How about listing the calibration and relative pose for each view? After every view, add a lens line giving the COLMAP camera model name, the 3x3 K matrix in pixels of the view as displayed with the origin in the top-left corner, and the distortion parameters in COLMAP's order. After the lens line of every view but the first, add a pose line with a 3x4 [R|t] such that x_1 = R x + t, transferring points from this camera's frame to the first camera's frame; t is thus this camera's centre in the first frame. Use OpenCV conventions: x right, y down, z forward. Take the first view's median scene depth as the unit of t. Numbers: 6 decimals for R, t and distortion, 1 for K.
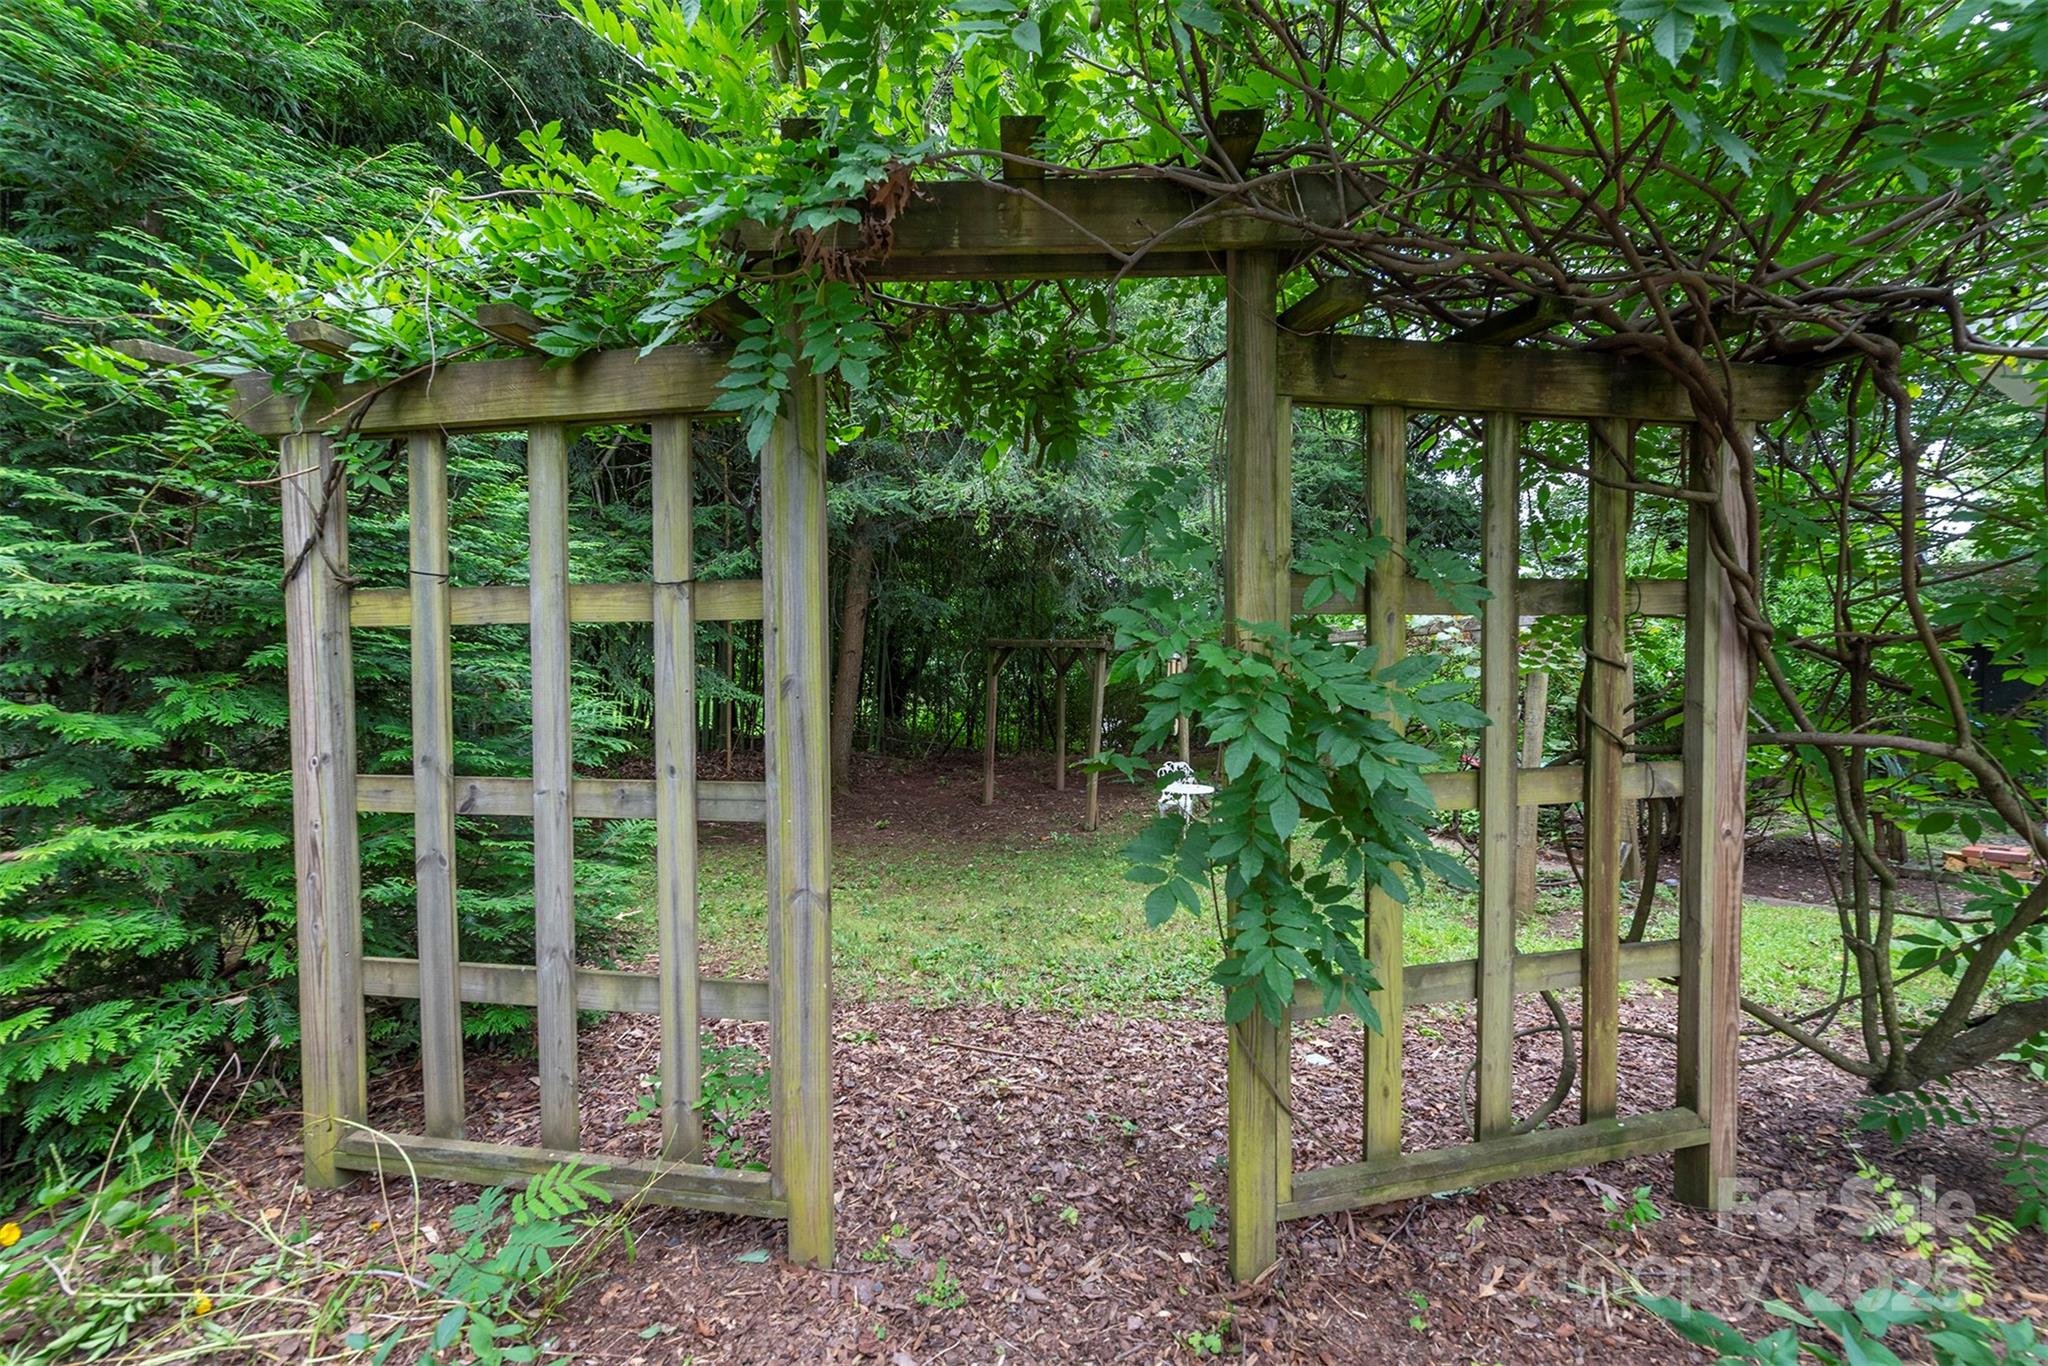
lens RADIAL K [[797.6, 0, 1025.2], [0, 797.6, 677.0], [0, 0, 1]] dist [0.010146, -0.001132]
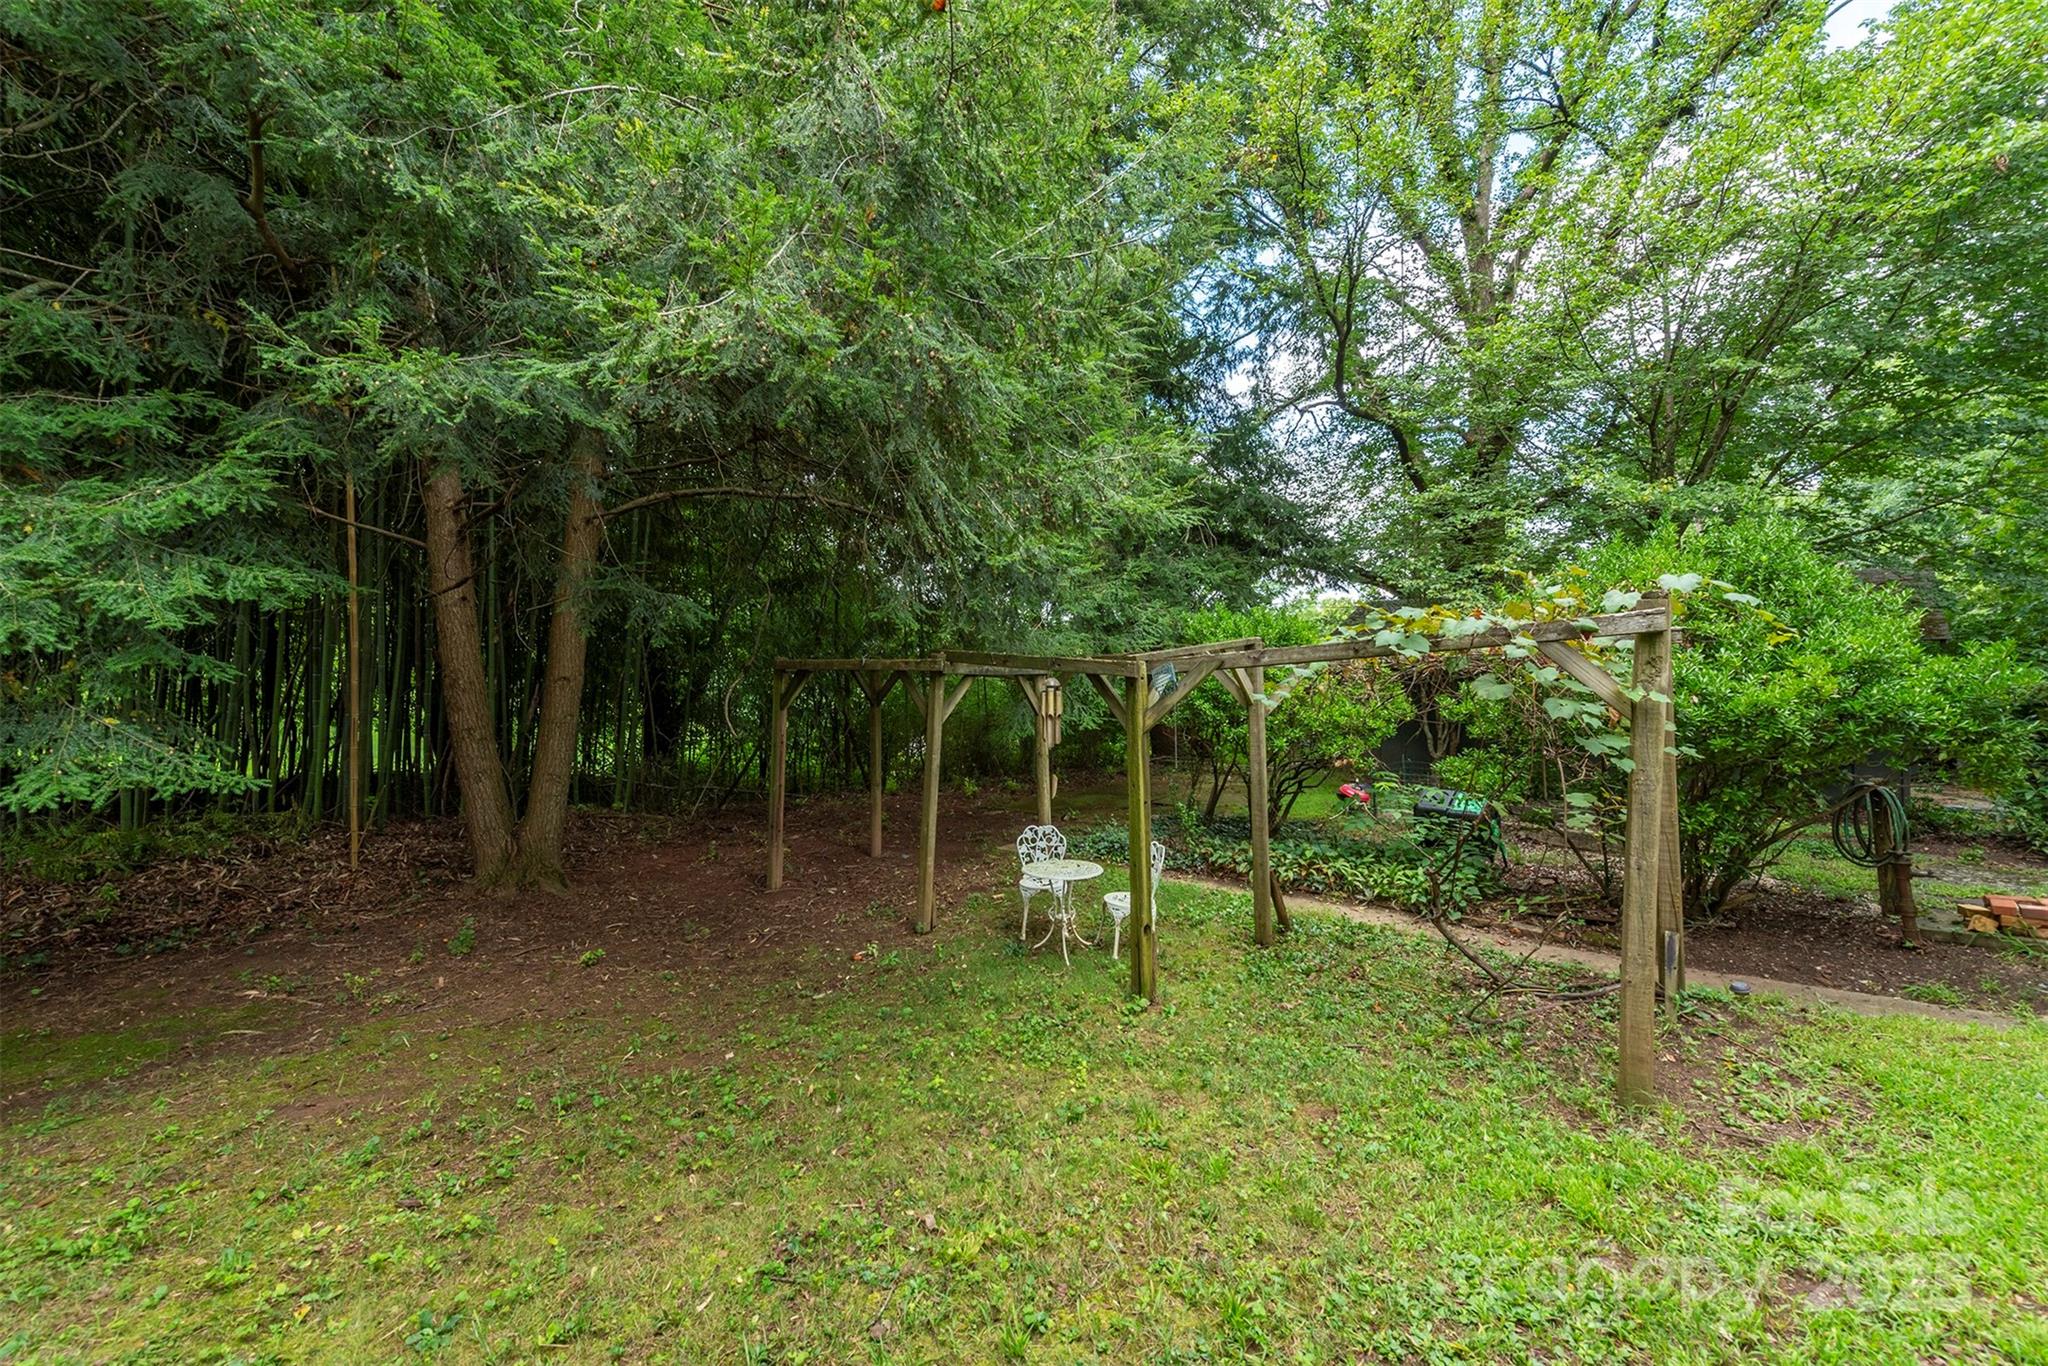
lens RADIAL K [[797.6, 0, 1015.6], [0, 797.6, 672.9], [0, 0, 1]] dist [0.010146, -0.001132]
pose [[0.973560, -0.012645, 0.228079, 0.002465], [0.018250, 0.999581, -0.022480, -0.017047], [-0.227699, 0.026048, 0.973383, 0.304290]]
